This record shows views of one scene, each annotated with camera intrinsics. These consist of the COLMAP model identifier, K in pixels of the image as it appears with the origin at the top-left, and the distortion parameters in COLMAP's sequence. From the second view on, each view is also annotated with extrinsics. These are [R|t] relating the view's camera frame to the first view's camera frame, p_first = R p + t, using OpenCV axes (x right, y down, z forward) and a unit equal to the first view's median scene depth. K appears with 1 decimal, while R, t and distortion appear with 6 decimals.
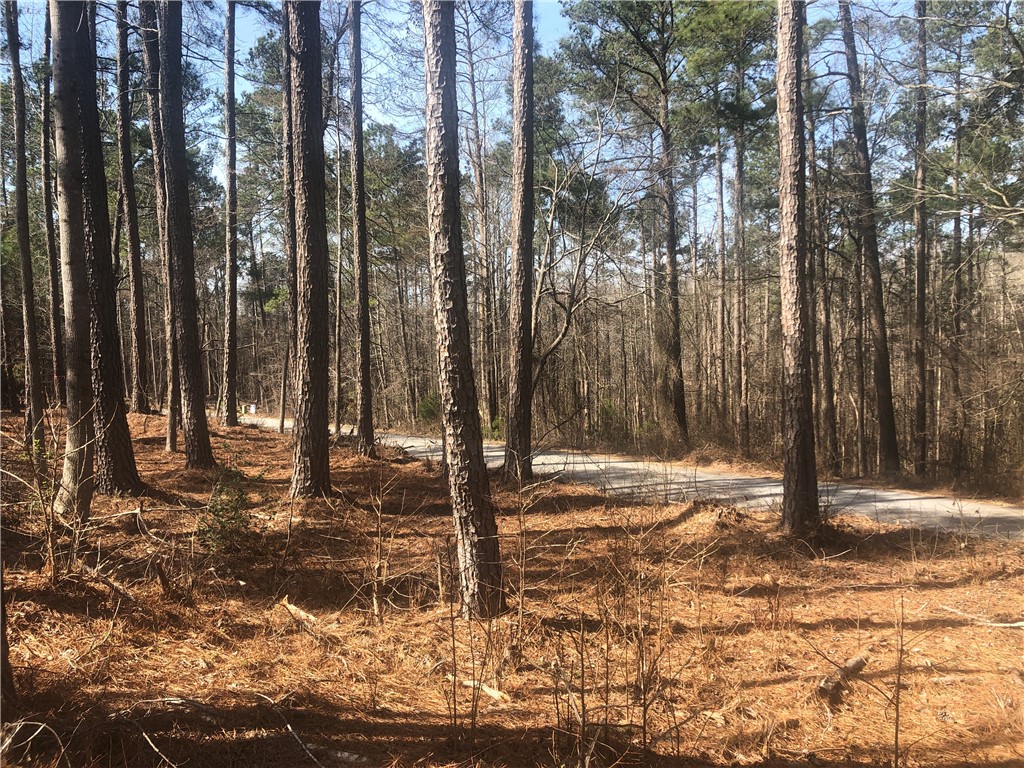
lens RADIAL K [[843.6, 0, 511.4], [0, 843.6, 382.4], [0, 0, 1]] dist [0.047019, -0.048883]
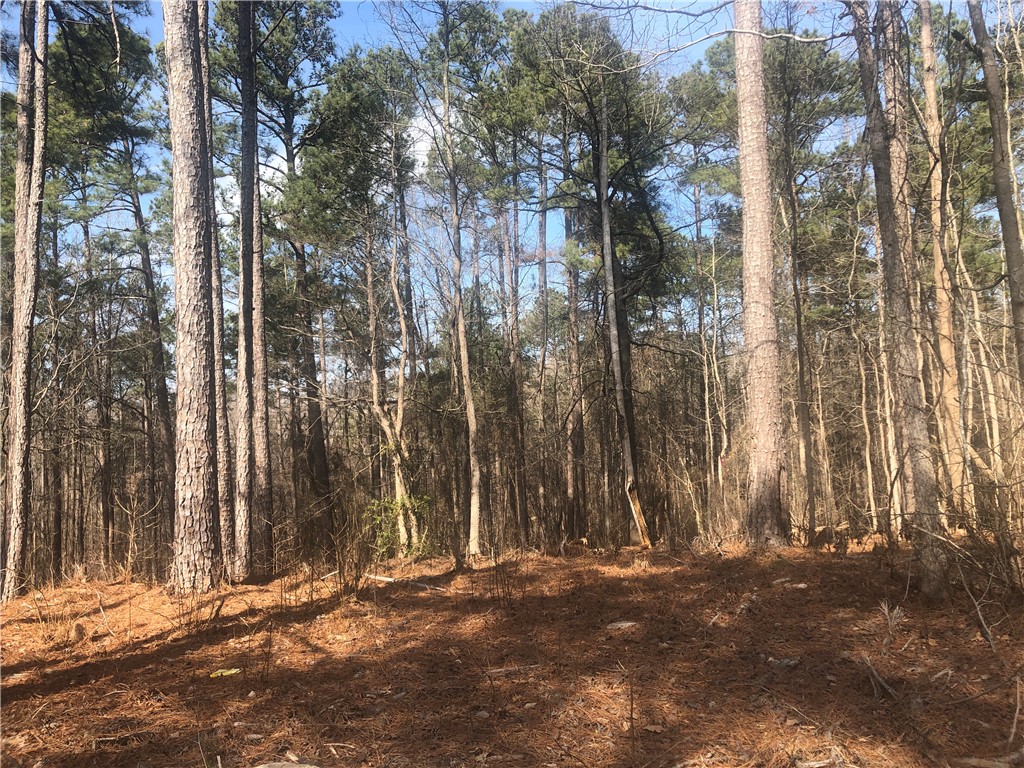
lens RADIAL K [[845.2, 0, 525.4], [0, 845.2, 386.2], [0, 0, 1]] dist [0.041172, -0.059278]
pose [[0.603623, 0.047893, 0.795830, -0.694854], [0.086666, 0.988337, -0.125213, 0.044418], [-0.792546, 0.144553, 0.592432, -0.475738]]
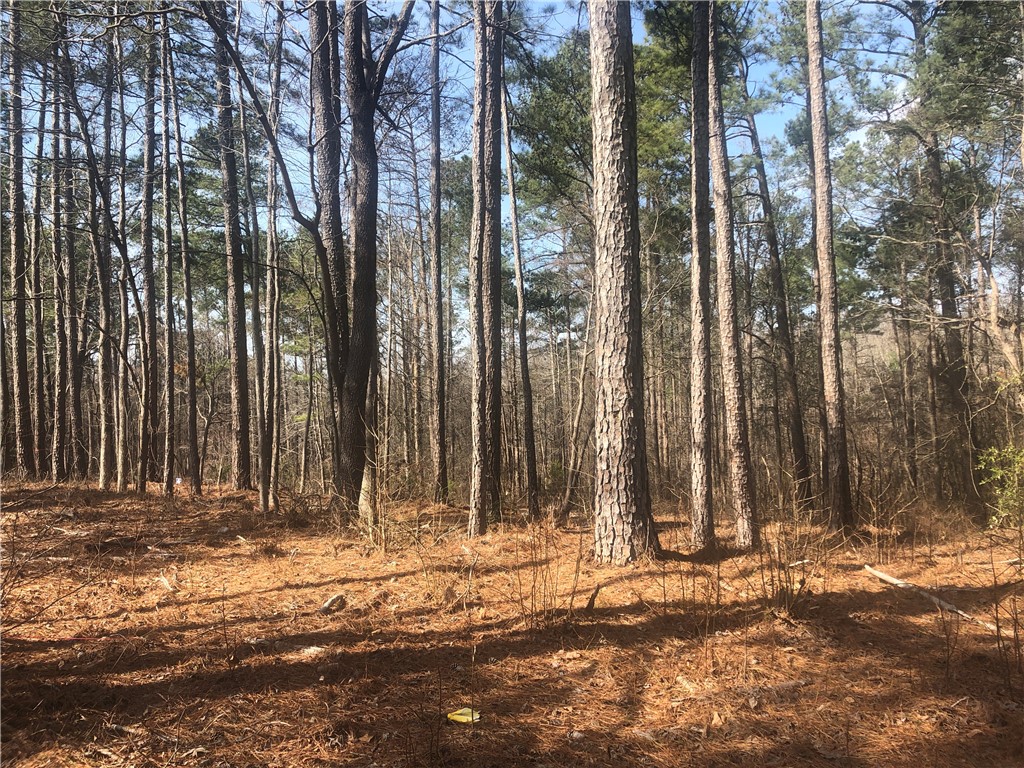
lens RADIAL K [[843.6, 0, 511.4], [0, 843.6, 382.4], [0, 0, 1]] dist [0.047019, -0.048883]
pose [[0.987264, -0.003524, 0.159051, -0.441056], [0.017089, 0.996319, -0.083997, 0.025049], [-0.158169, 0.085646, 0.983691, -0.381348]]
